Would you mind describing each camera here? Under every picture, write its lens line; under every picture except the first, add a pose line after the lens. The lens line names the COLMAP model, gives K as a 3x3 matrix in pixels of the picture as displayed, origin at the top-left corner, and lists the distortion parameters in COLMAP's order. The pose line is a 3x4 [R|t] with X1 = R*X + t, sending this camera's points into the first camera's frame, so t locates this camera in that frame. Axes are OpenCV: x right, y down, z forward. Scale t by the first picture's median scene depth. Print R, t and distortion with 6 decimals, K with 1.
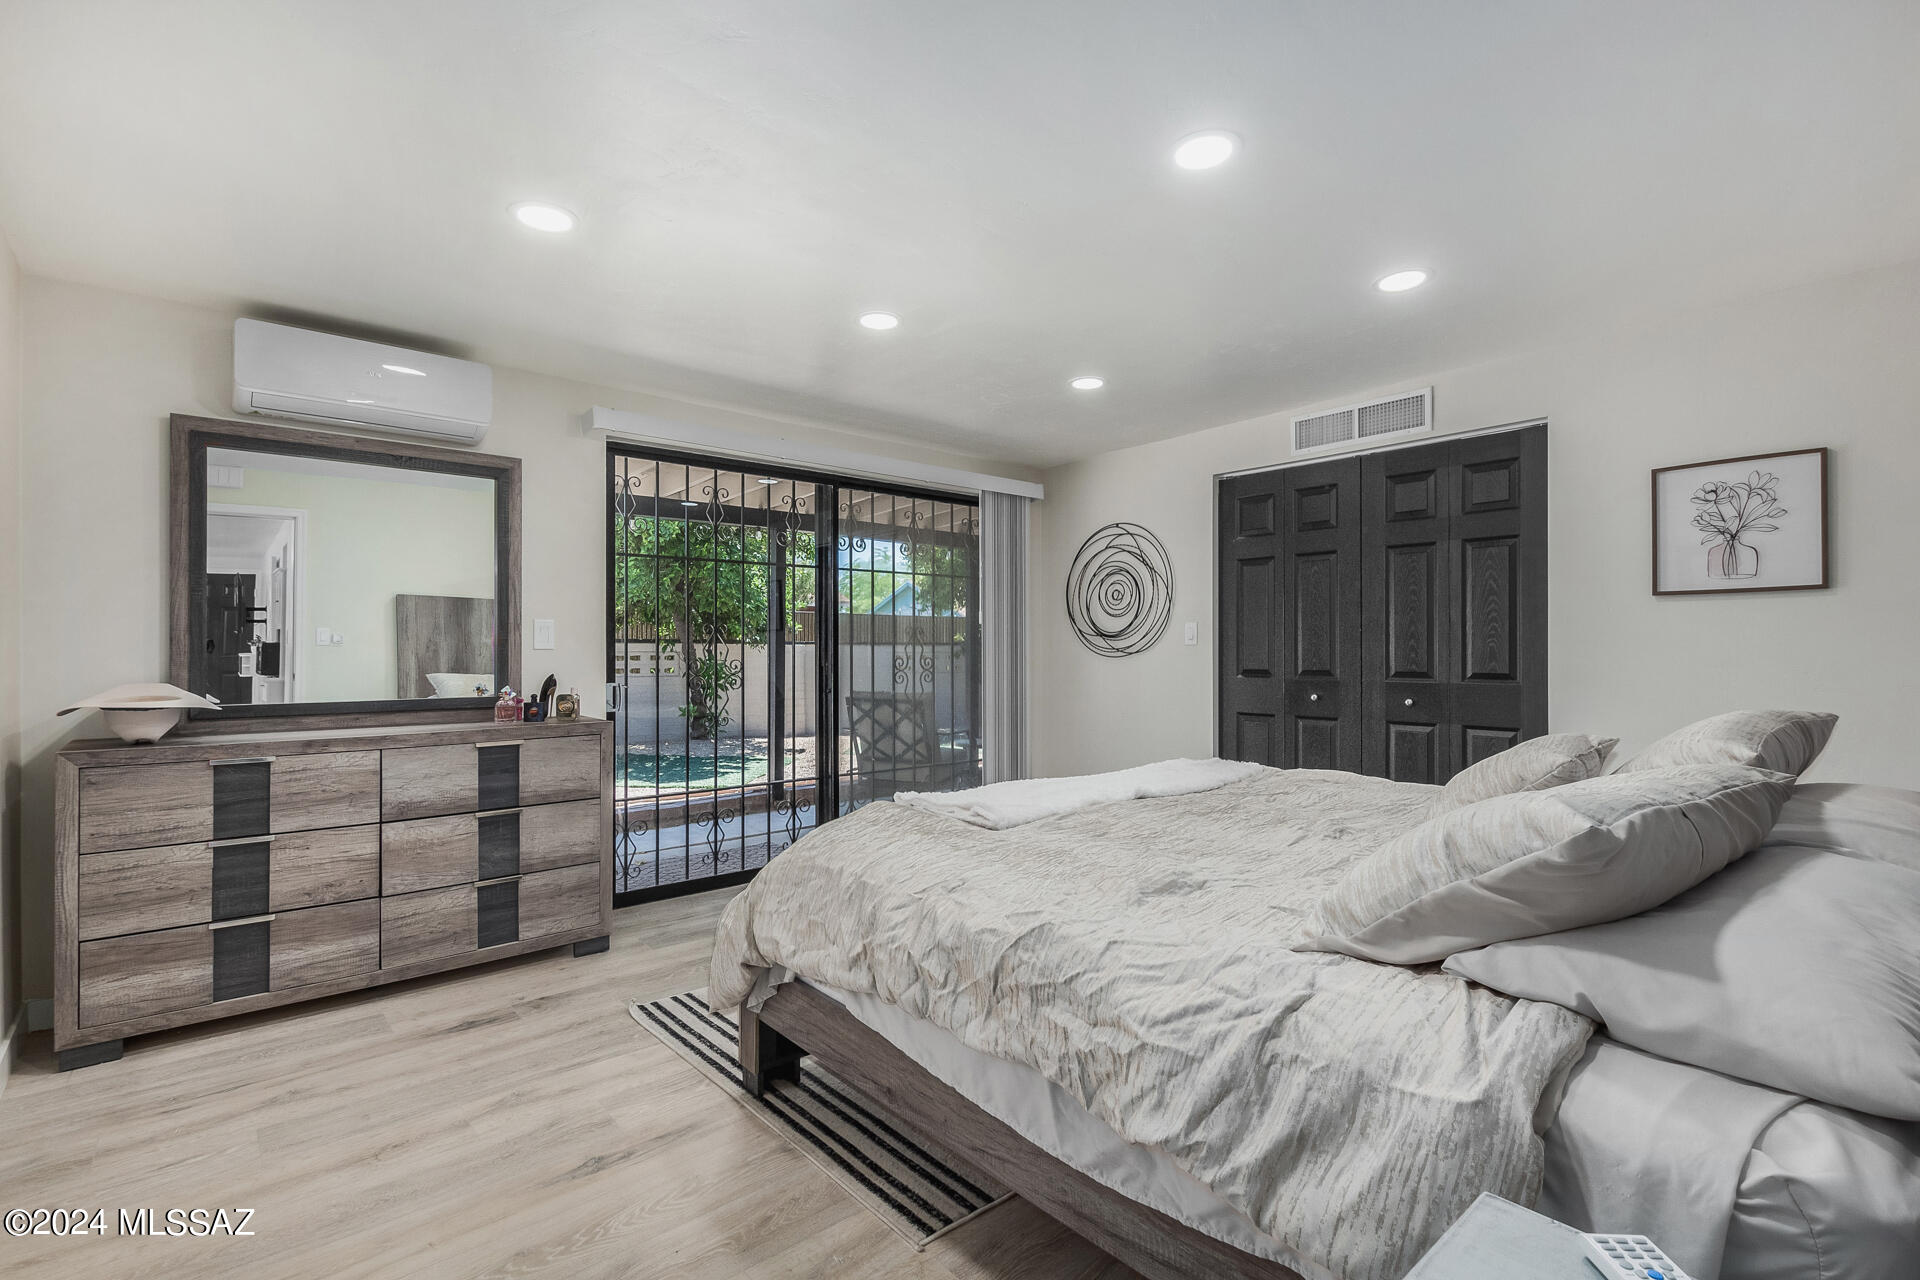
lens RADIAL K [[891.4, 0, 963.2], [0, 891.4, 643.5], [0, 0, 1]] dist [0.003721, -0.000385]
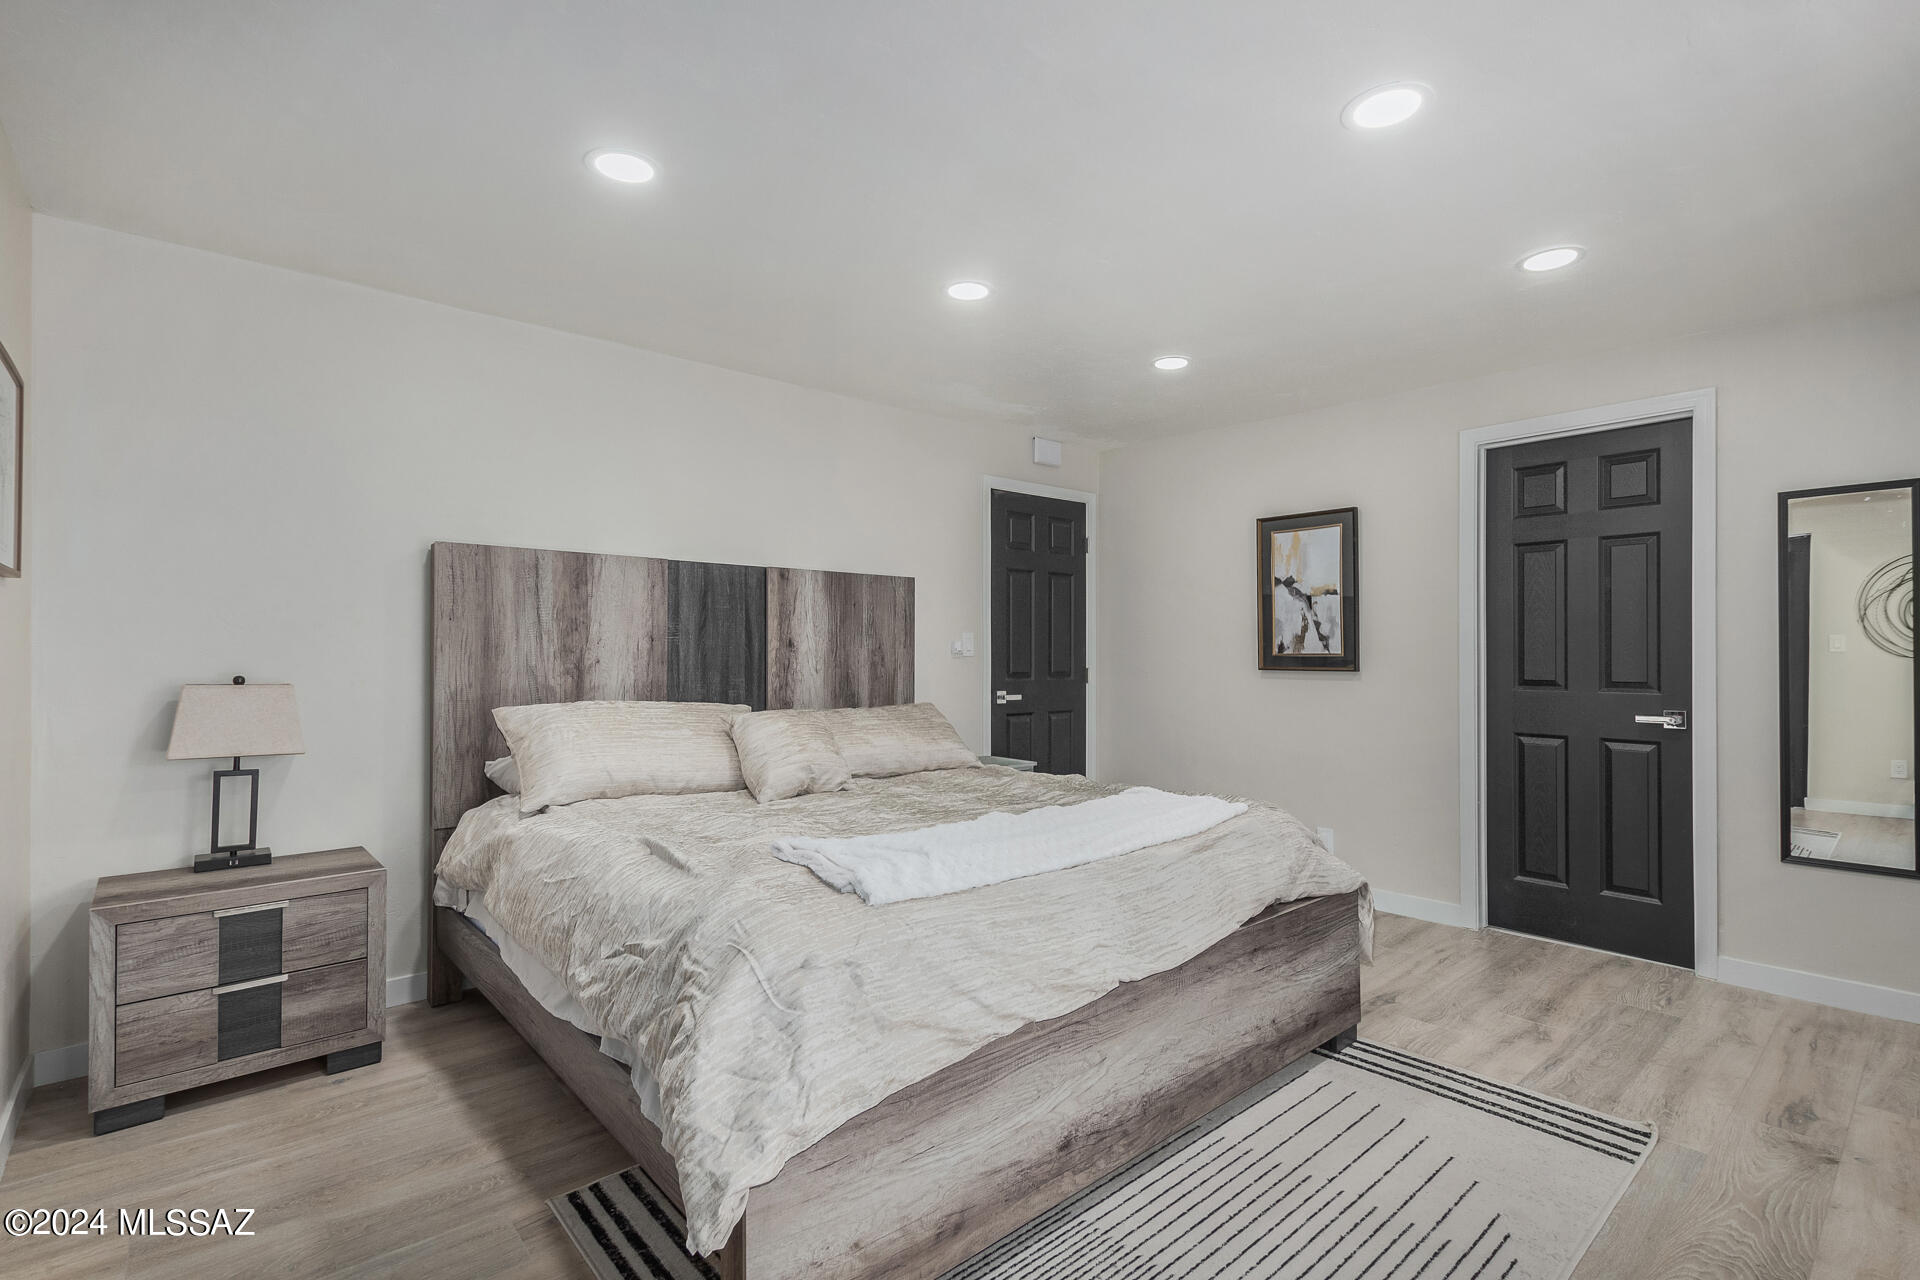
lens RADIAL K [[891.4, 0, 959.0], [0, 891.4, 642.1], [0, 0, 1]] dist [0.003721, -0.000385]
pose [[-0.999940, 0.002200, -0.010743, 0.231829], [0.002331, 0.999923, -0.012190, 0.002843], [0.010716, -0.012214, -0.999868, 1.846206]]
